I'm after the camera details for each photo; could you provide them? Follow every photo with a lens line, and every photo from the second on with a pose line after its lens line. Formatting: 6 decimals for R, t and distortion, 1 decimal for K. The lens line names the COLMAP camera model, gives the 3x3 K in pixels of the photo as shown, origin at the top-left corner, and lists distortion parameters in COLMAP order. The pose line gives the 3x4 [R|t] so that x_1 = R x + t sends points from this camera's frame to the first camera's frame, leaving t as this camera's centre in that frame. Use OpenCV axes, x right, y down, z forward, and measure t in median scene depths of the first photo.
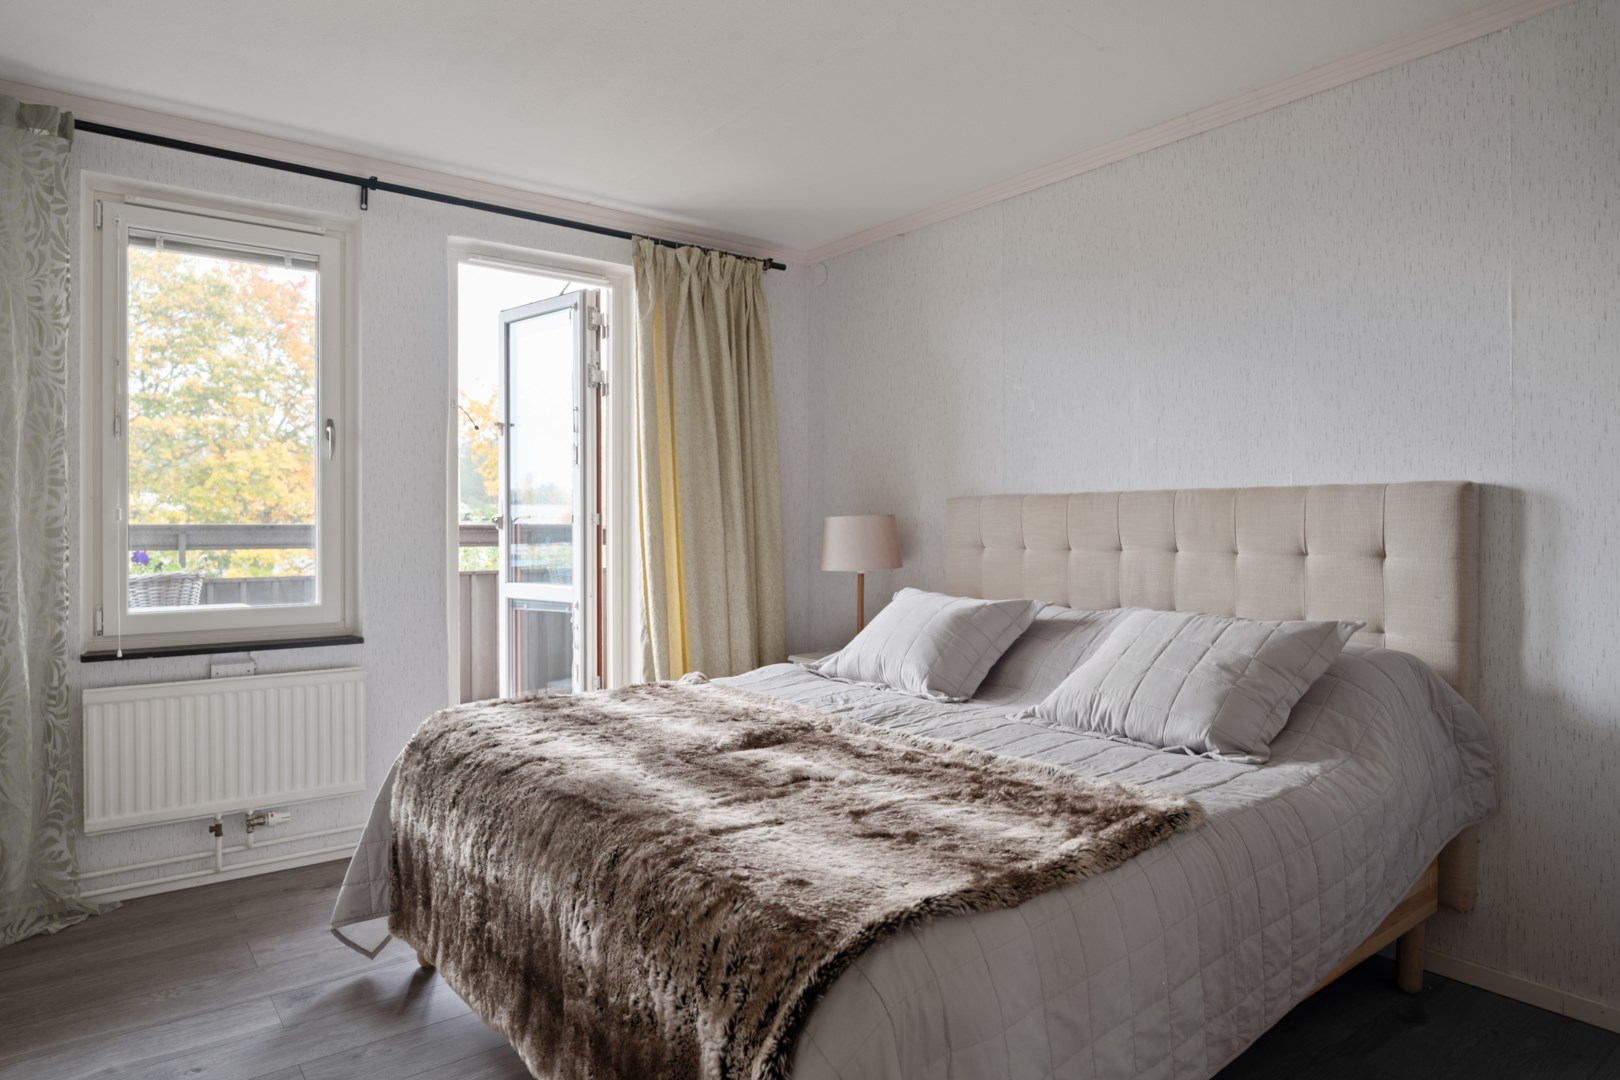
lens RADIAL K [[964.9, 0, 806.8], [0, 964.9, 528.8], [0, 0, 1]] dist [-0.015087, 0.003240]
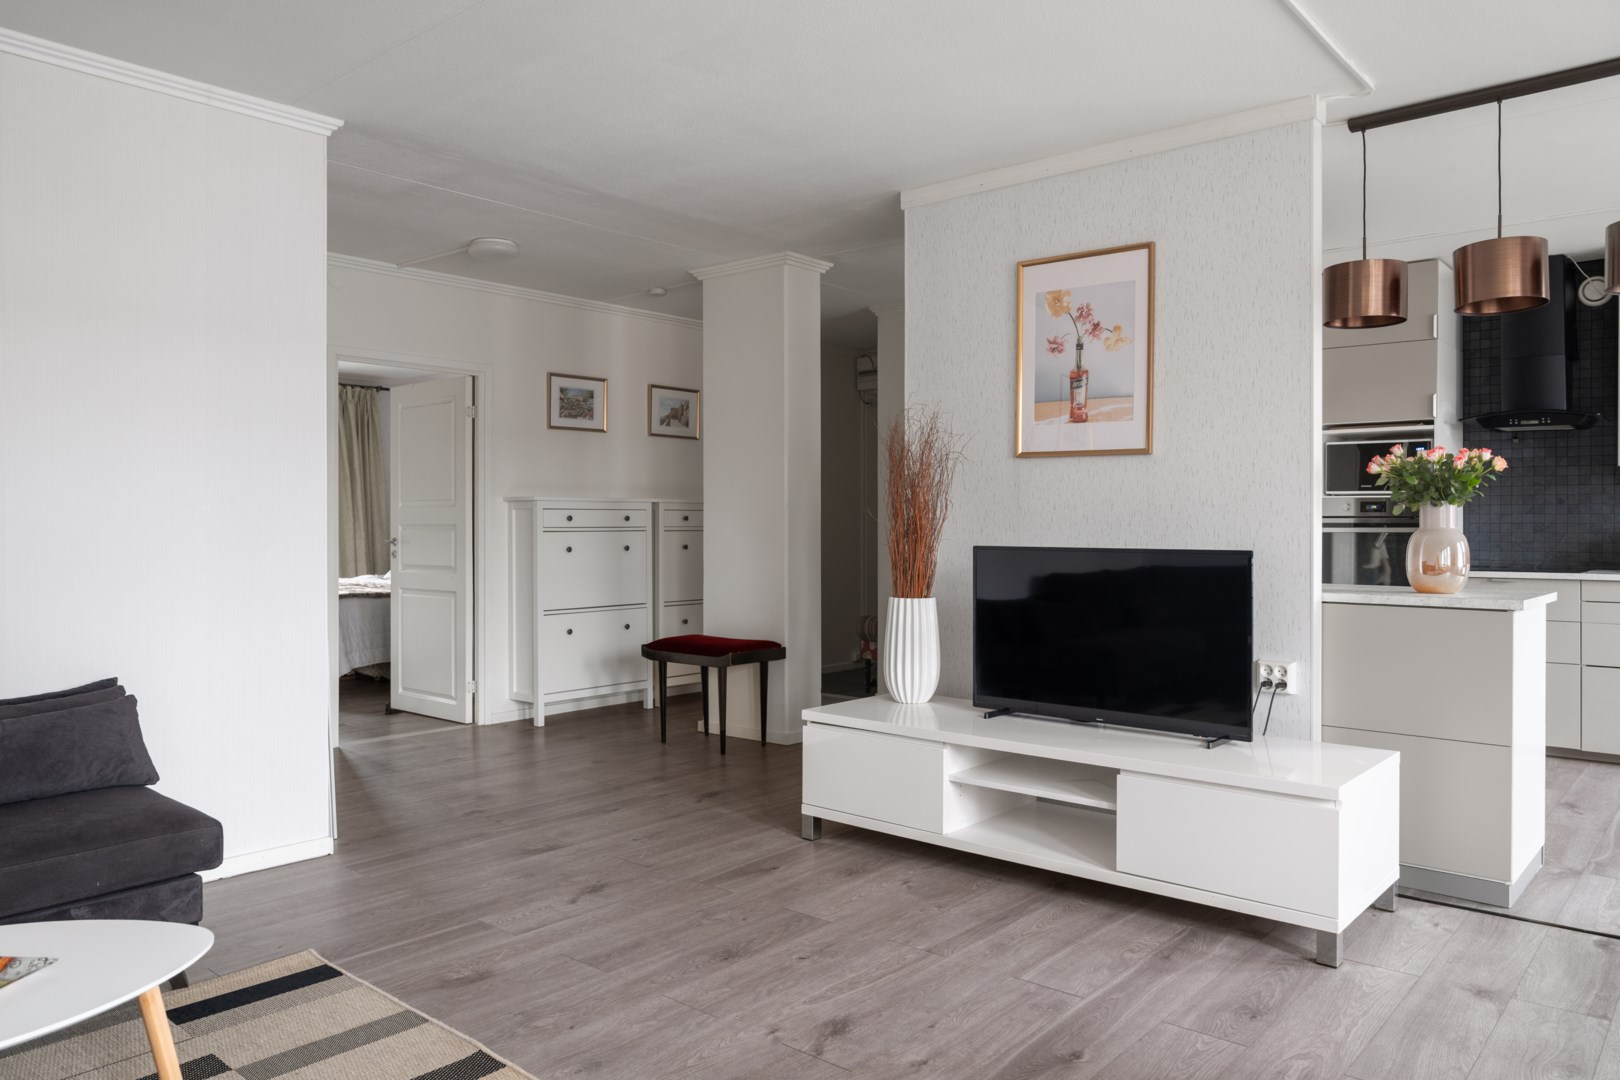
lens RADIAL K [[1136.4, 0, 807.4], [0, 1136.4, 543.2], [0, 0, 1]] dist [-0.012714, -0.000582]
pose [[0.979961, 0.006553, 0.199080, 0.504006], [-0.012882, 0.999451, 0.030517, -0.048141], [-0.198771, -0.032470, 0.979508, -2.076676]]
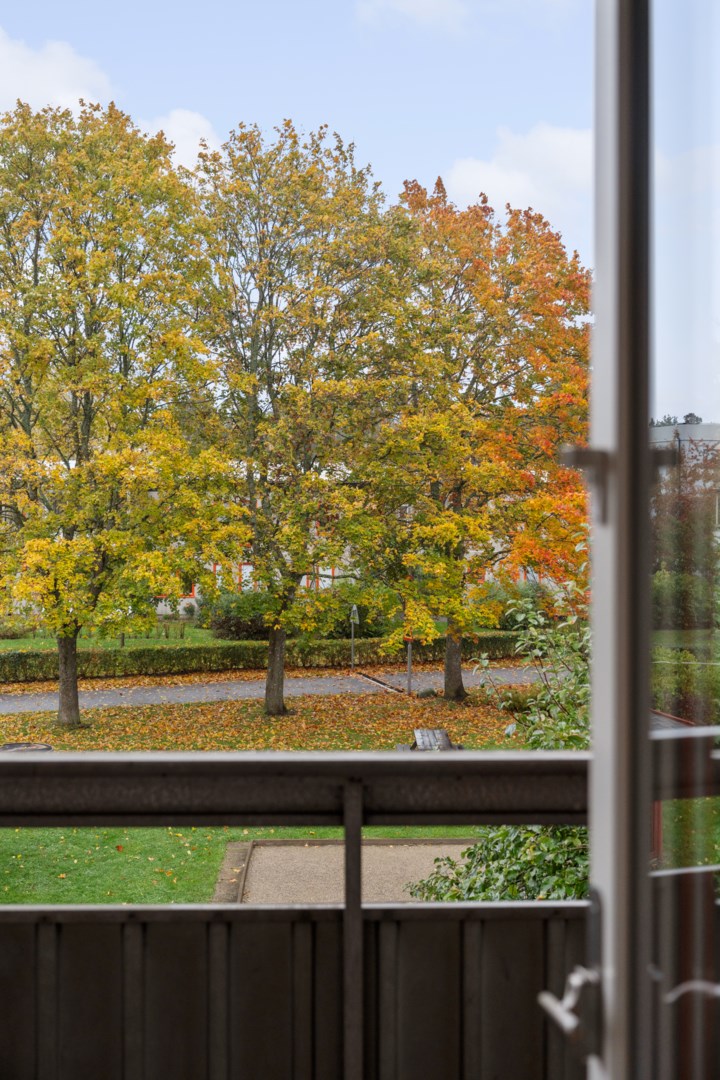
lens RADIAL K [[1172.3, 0, 360.3], [0, 1172.3, 537.5], [0, 0, 1]] dist [-0.008926, 0.000000]
pose [[0.834544, 0.027885, -0.550235, -0.673328], [-0.008861, 0.999268, 0.037203, -0.135322], [0.550870, -0.026172, 0.834180, 1.045336]]
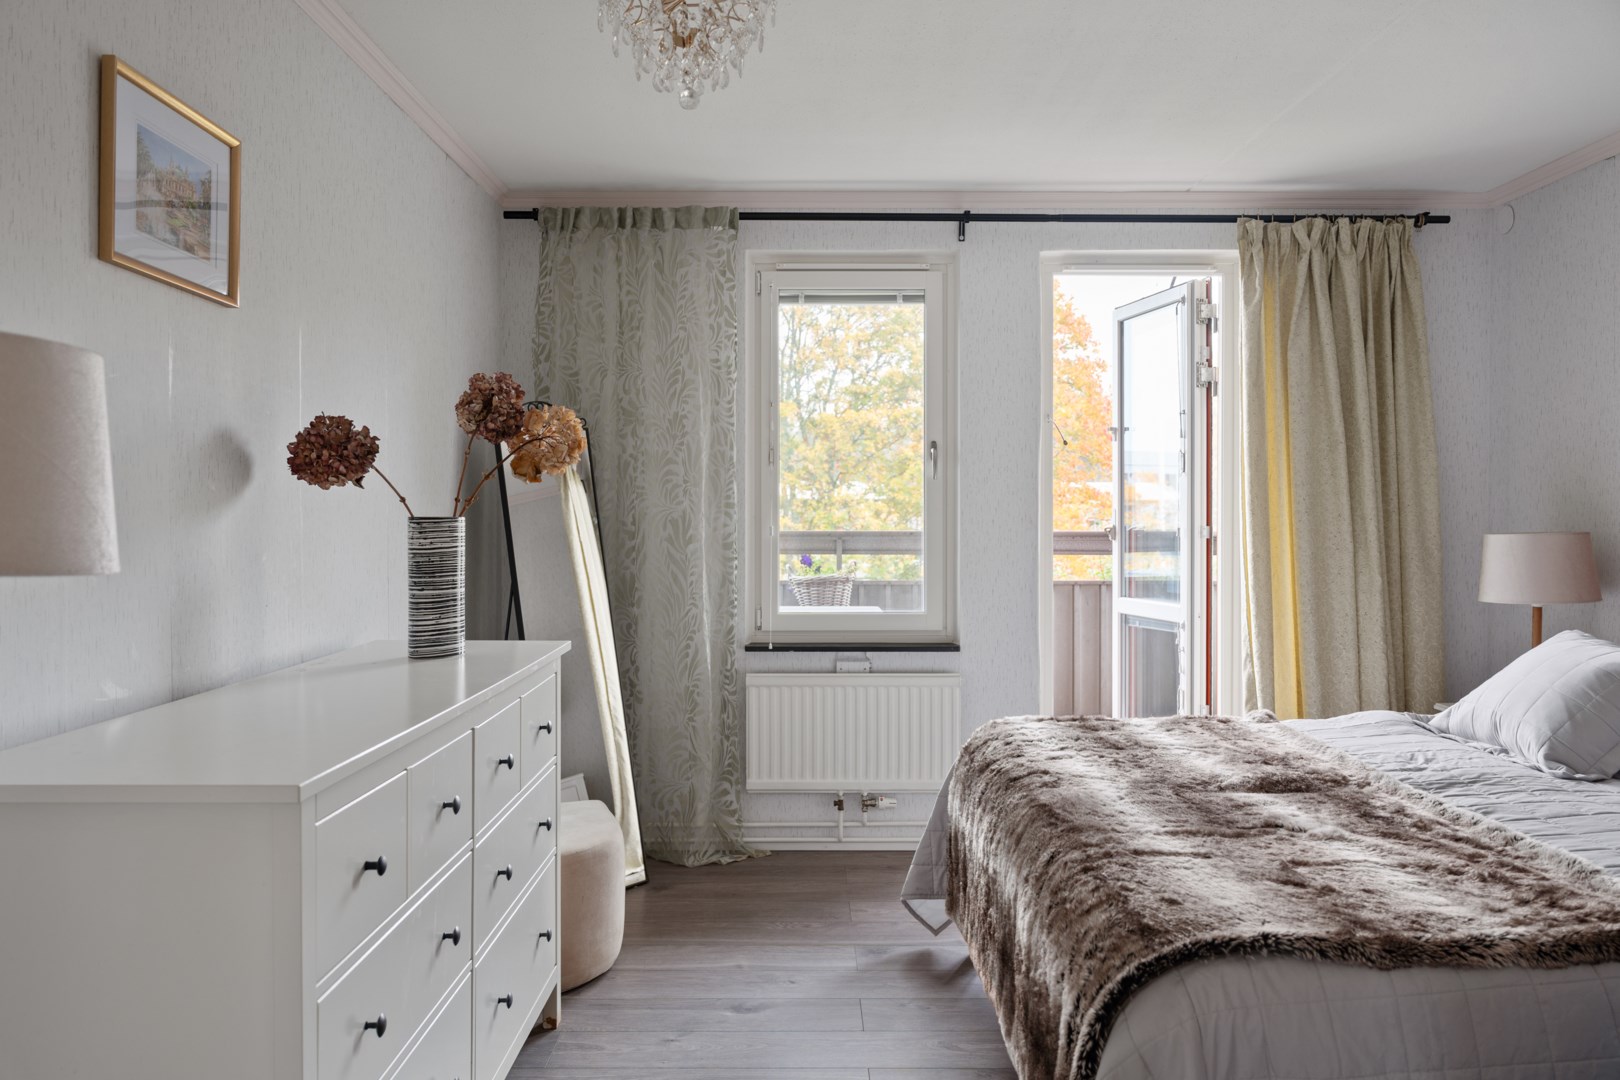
lens RADIAL K [[1158.9, 0, 800.1], [0, 1158.9, 532.9], [0, 0, 1]] dist [-0.006462, 0.005766]
pose [[0.793476, 0.009792, -0.608523, 0.191055], [-0.002335, 0.999912, 0.013045, -0.030500], [0.608597, -0.008930, 0.793429, -0.130503]]
